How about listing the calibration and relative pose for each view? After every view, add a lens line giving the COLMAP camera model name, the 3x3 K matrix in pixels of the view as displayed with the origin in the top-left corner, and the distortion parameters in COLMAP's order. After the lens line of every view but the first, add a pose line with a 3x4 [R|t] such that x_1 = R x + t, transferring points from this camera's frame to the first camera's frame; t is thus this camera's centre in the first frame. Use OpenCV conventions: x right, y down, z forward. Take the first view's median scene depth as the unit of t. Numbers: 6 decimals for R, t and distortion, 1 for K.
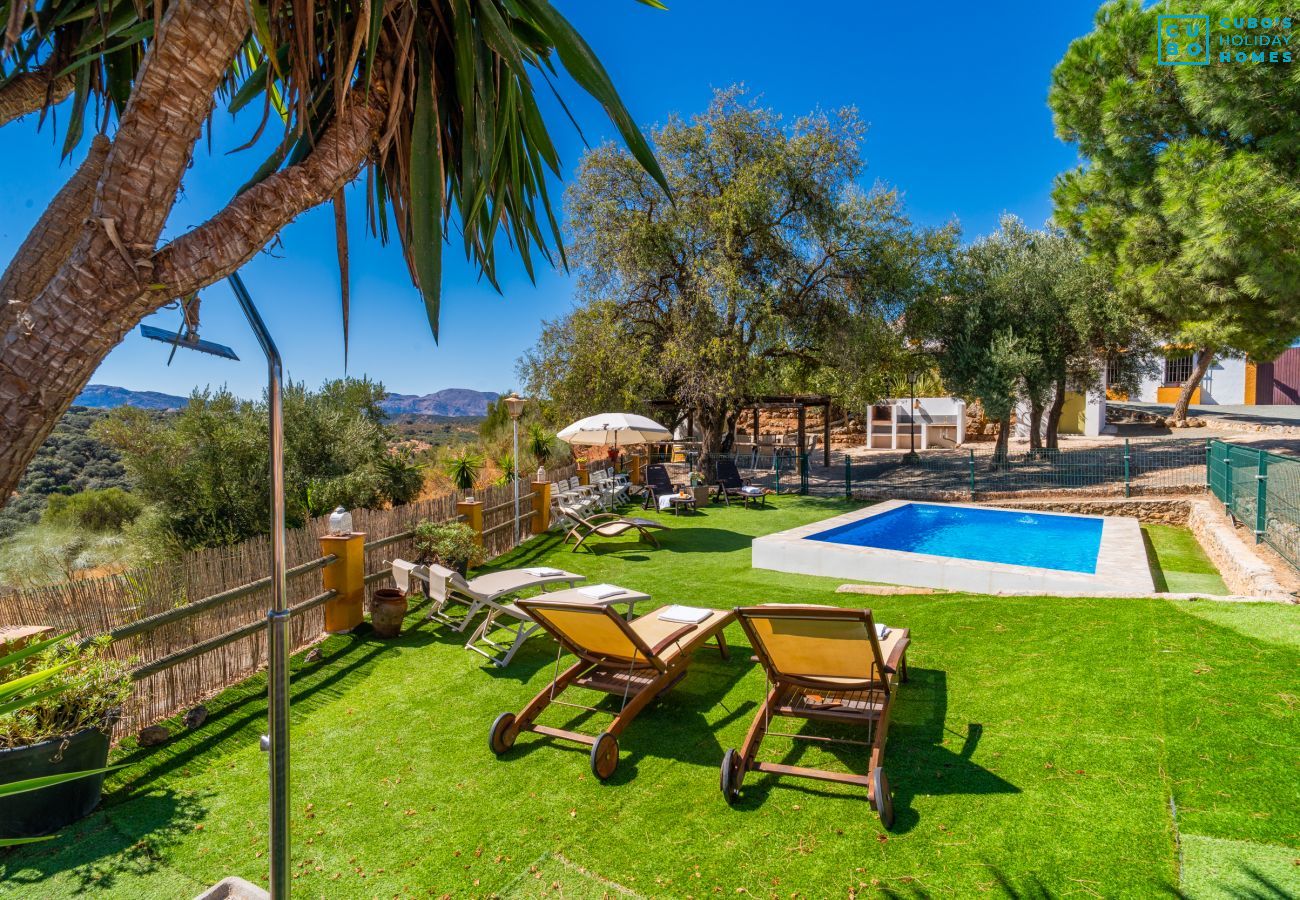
lens RADIAL K [[616.1, 0, 696.2], [0, 616.1, 442.6], [0, 0, 1]] dist [-0.003146, -0.000031]
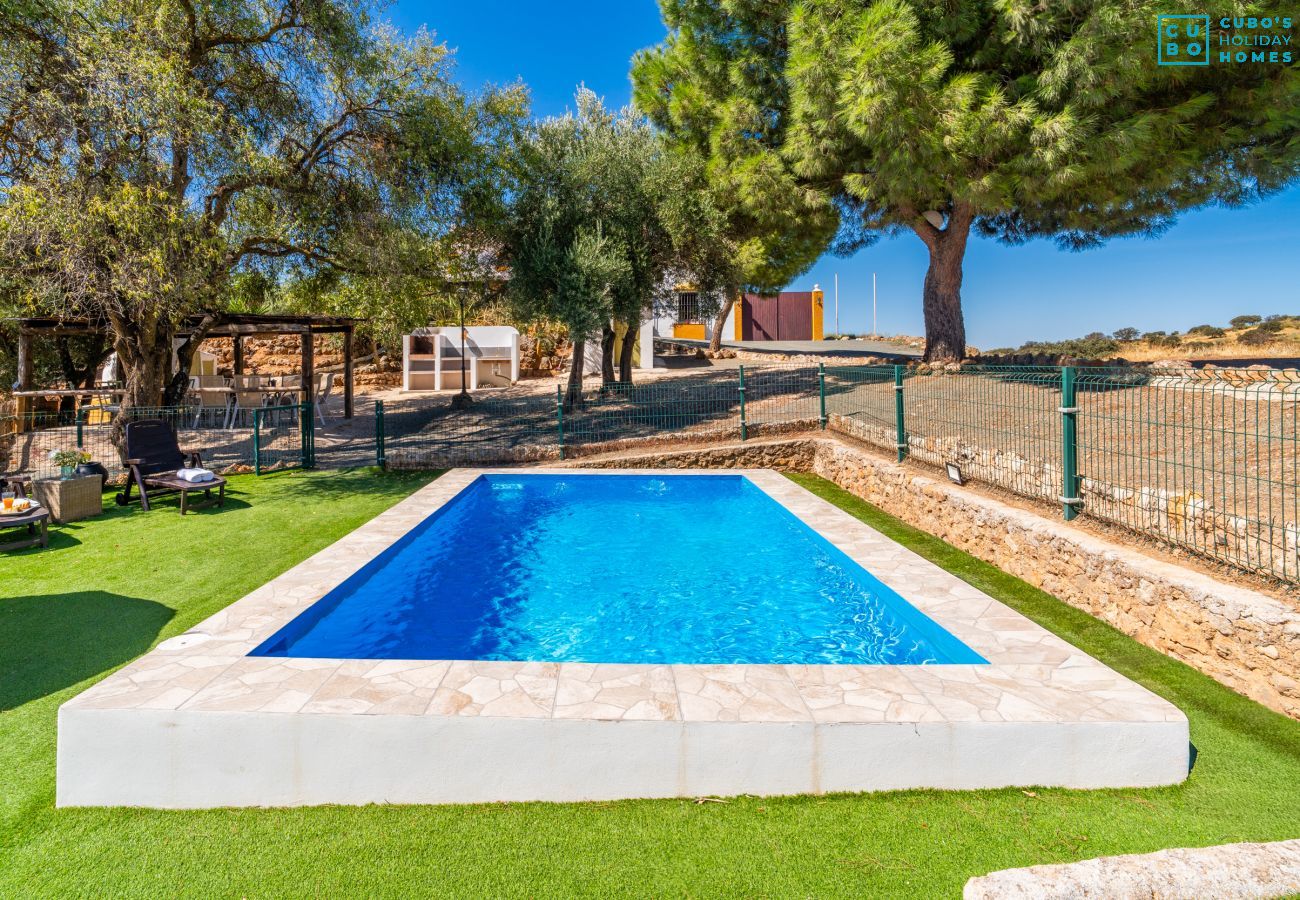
lens RADIAL K [[638.4, 0, 580.4], [0, 638.4, 349.3], [0, 0, 1]] dist [-0.003689, -0.000211]
pose [[0.851909, -0.000316, 0.523689, 0.074117], [0.029931, 0.998394, -0.048089, 0.004818], [-0.522833, 0.056642, 0.850551, 0.316914]]
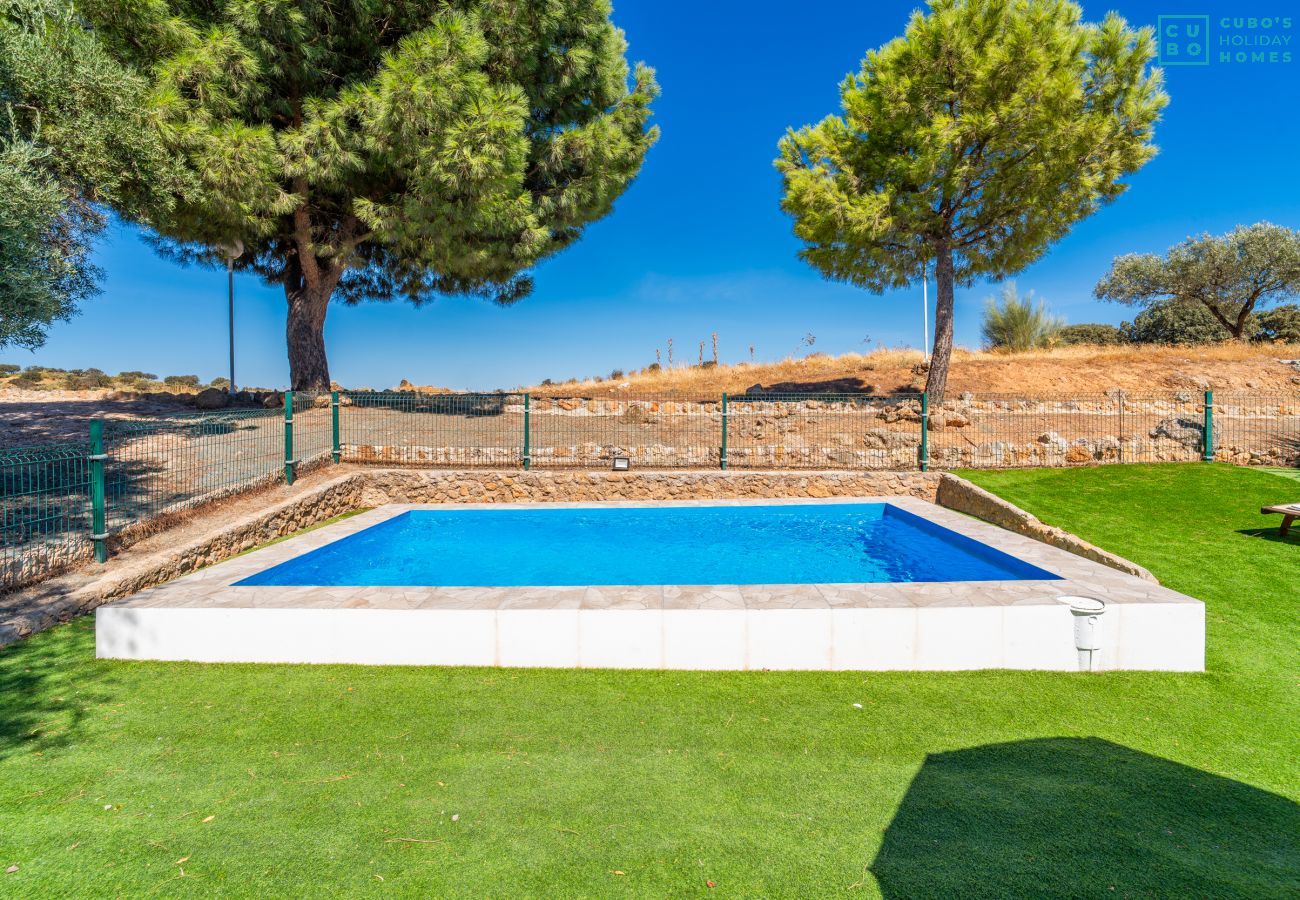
lens RADIAL K [[678.4, 0, 618.5], [0, 678.4, 413.0], [0, 0, 1]] dist [-0.031786, 0.014518]
pose [[-0.525616, -0.013554, 0.850614, -0.051949], [0.027833, 0.999064, 0.033119, 0.001292], [-0.850267, 0.041083, -0.524747, 0.842501]]
